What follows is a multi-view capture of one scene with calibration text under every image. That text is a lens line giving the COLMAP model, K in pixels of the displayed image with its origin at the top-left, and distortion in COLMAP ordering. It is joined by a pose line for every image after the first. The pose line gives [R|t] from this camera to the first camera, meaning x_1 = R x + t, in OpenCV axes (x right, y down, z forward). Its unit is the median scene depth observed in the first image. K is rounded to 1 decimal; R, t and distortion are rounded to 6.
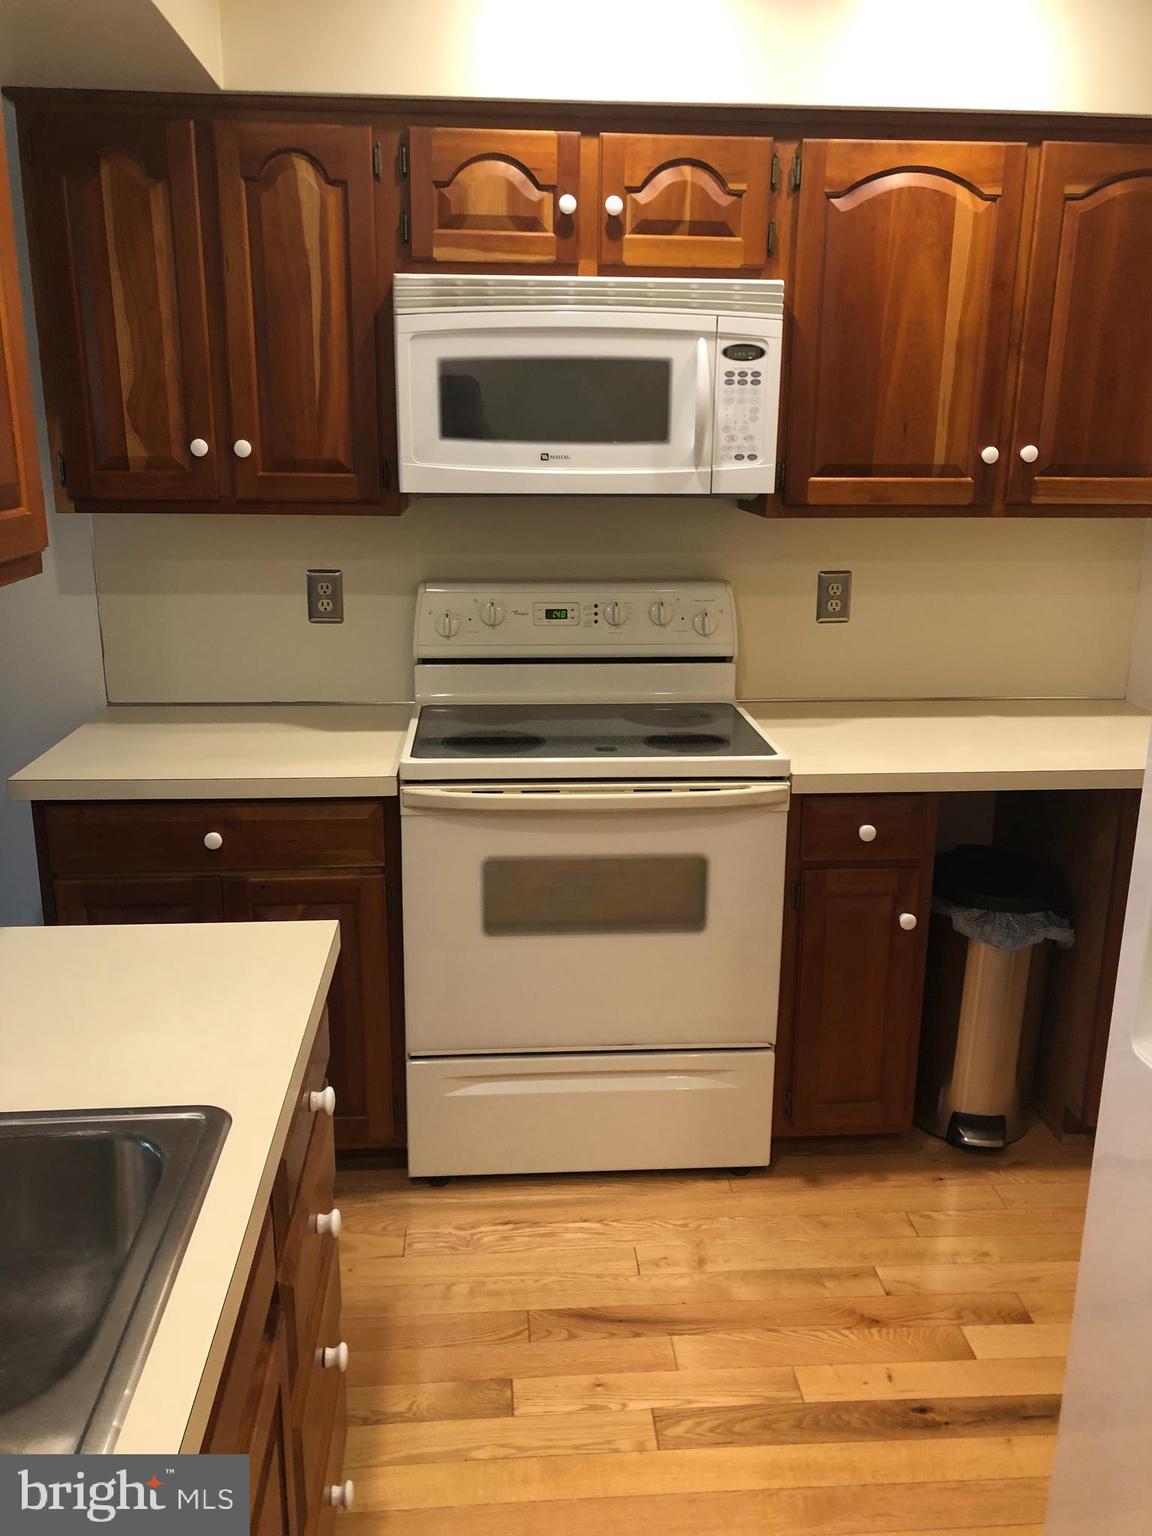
lens RADIAL K [[1265.9, 0, 576.0], [0, 1265.9, 768.0], [0, 0, 1]] dist [0.023198, 0.009705]
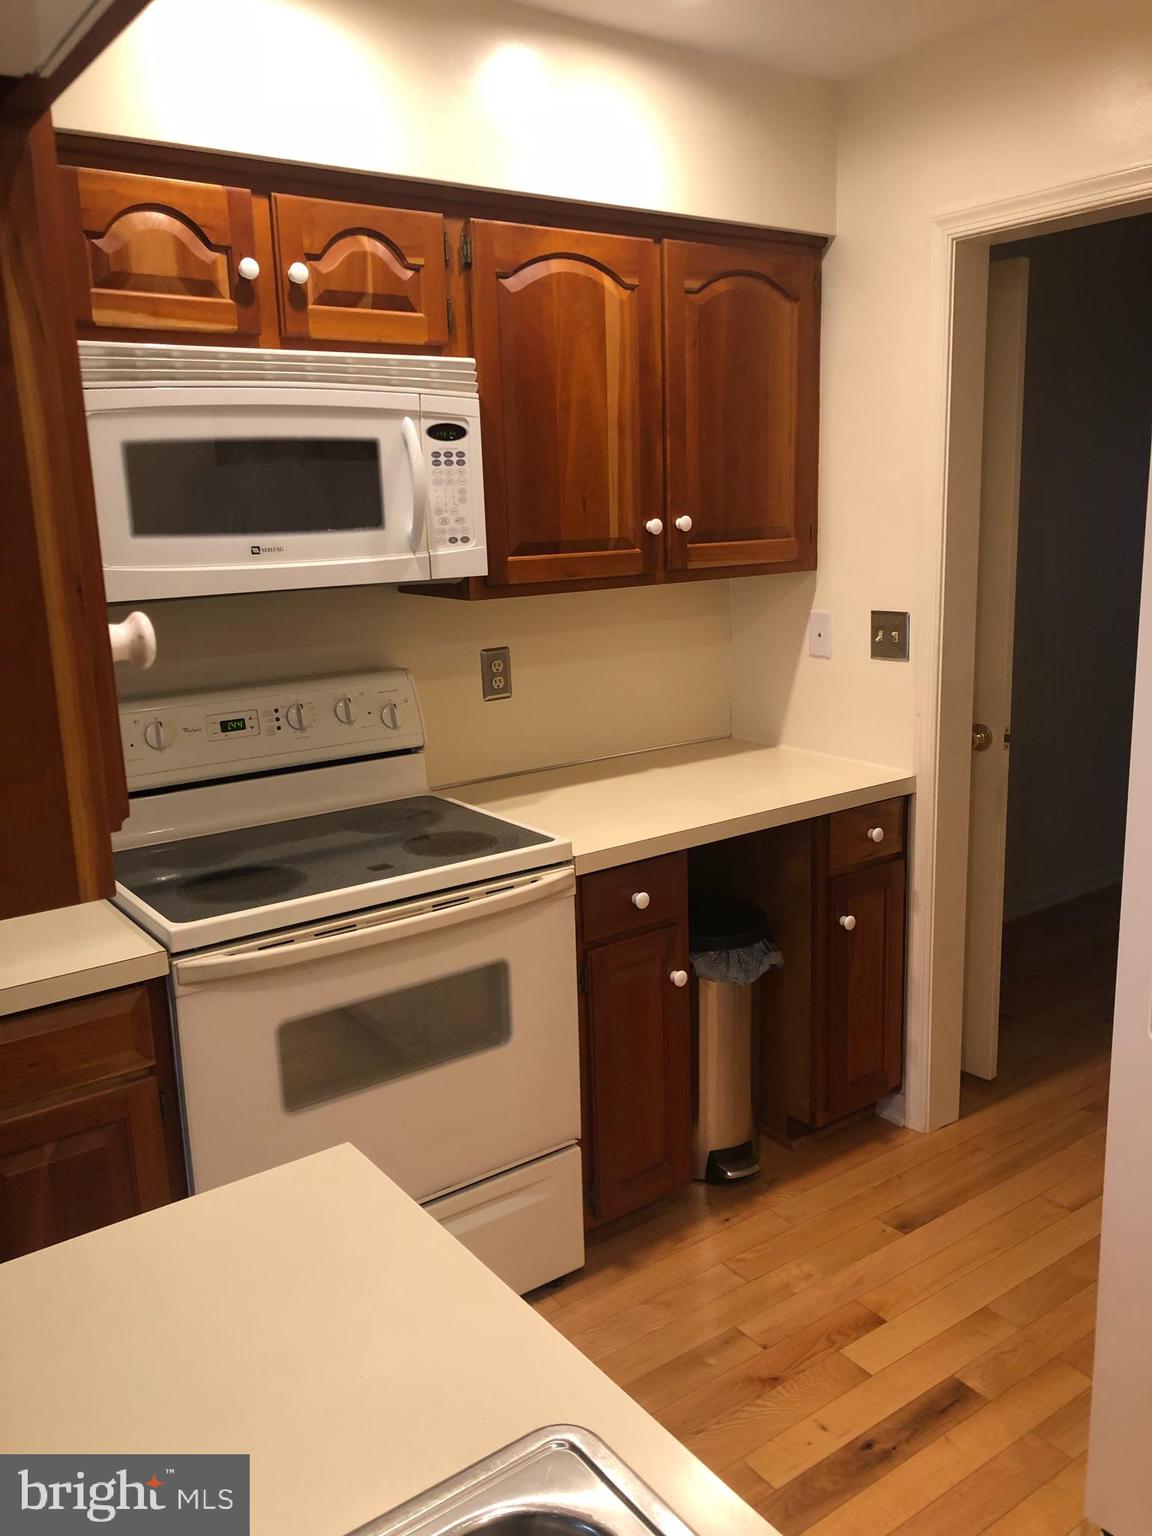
lens RADIAL K [[1245.2, 0, 598.3], [0, 1245.2, 763.4], [0, 0, 1]] dist [0.056868, -0.082913]
pose [[0.846299, -0.144667, 0.512688, -0.288582], [0.171572, 0.985158, -0.005230, -0.056844], [-0.504322, 0.092389, 0.858559, 0.156896]]
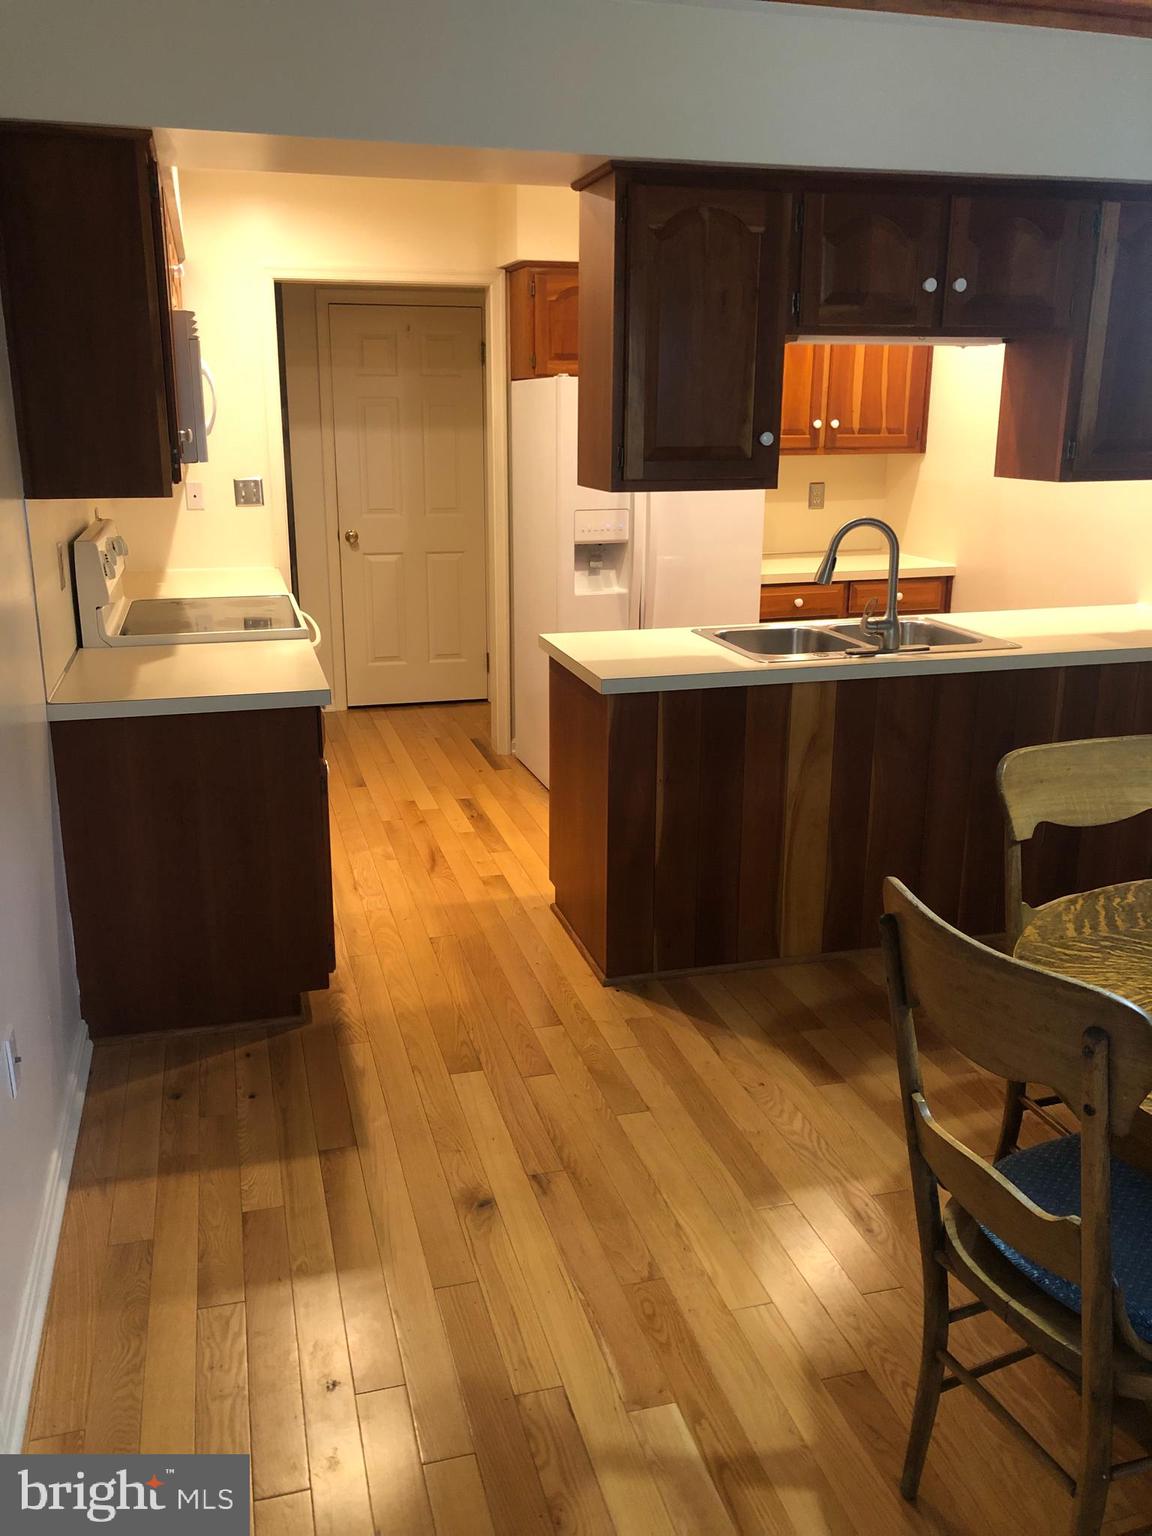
lens RADIAL K [[1240.4, 0, 568.2], [0, 1240.4, 745.9], [0, 0, 1]] dist [0.034739, -0.049260]
pose [[-0.196478, -0.267038, 0.943444, -1.619546], [0.250077, 0.916730, 0.311557, -0.259933], [-0.948081, 0.297148, -0.113337, 0.868892]]
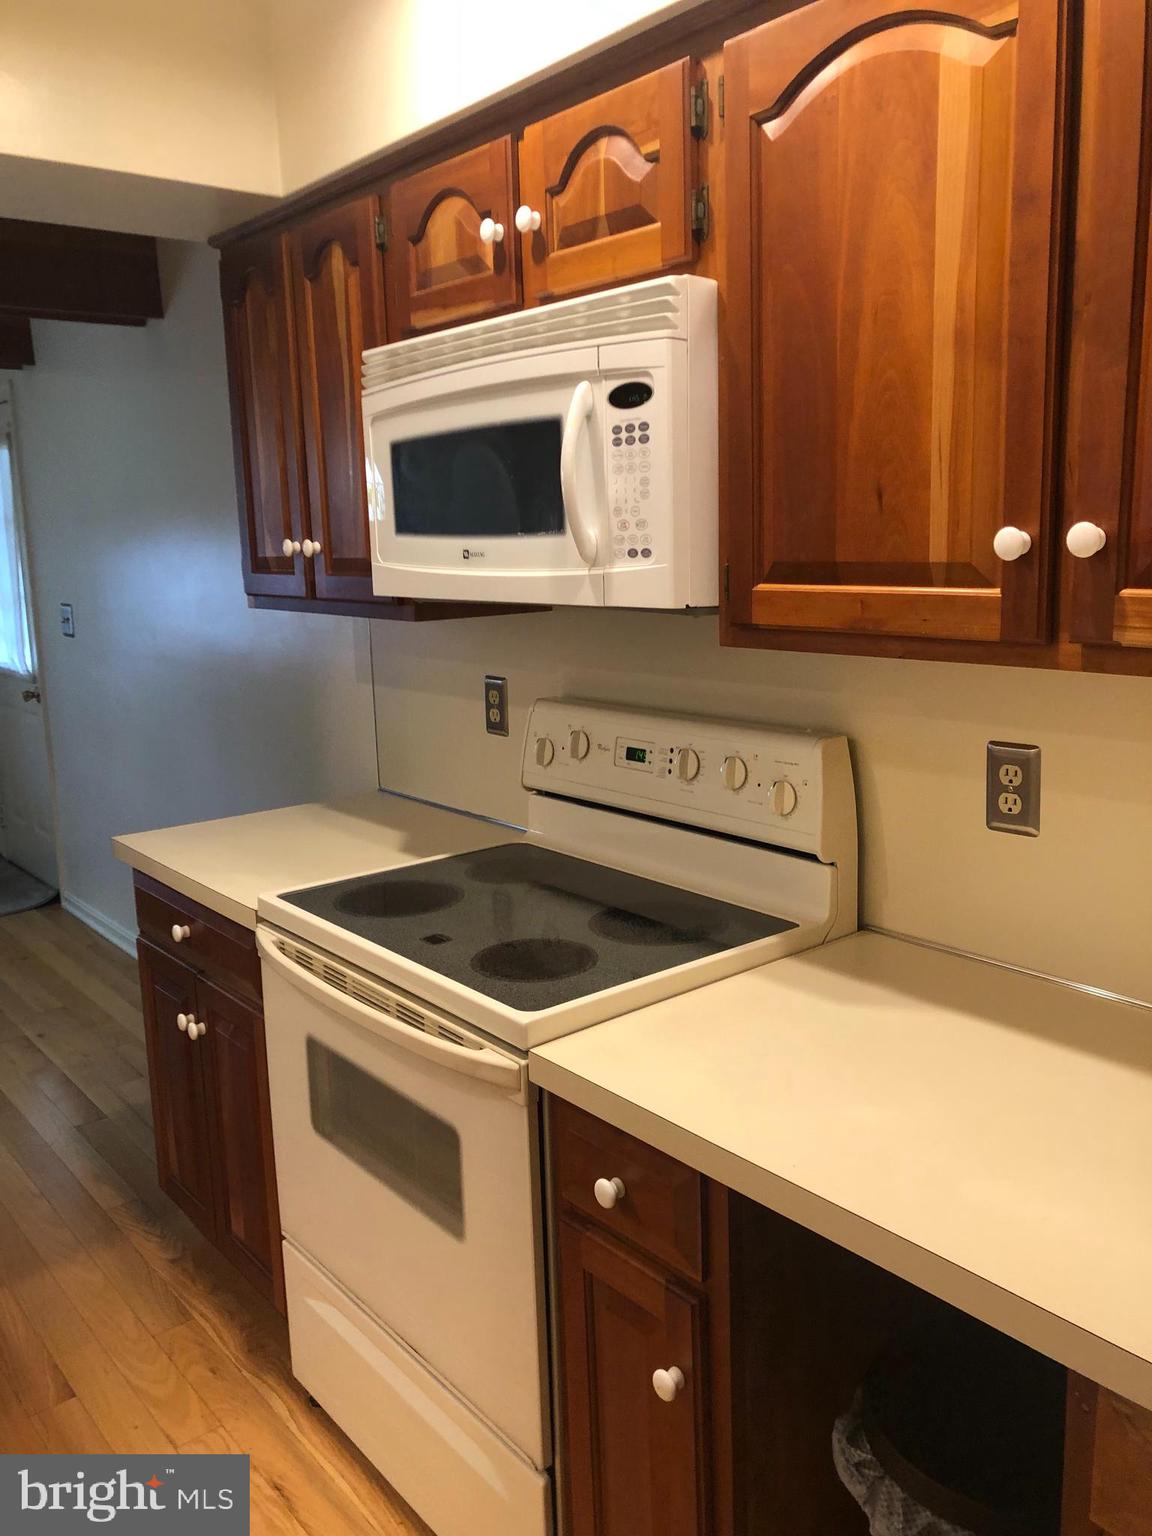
lens RADIAL K [[1262.7, 0, 595.9], [0, 1262.7, 747.6], [0, 0, 1]] dist [0.054929, -0.045323]
pose [[0.575572, 0.116562, -0.809401, 0.668334], [-0.178753, 0.983786, 0.014563, -0.154513], [0.797975, 0.136301, 0.587076, 0.624231]]
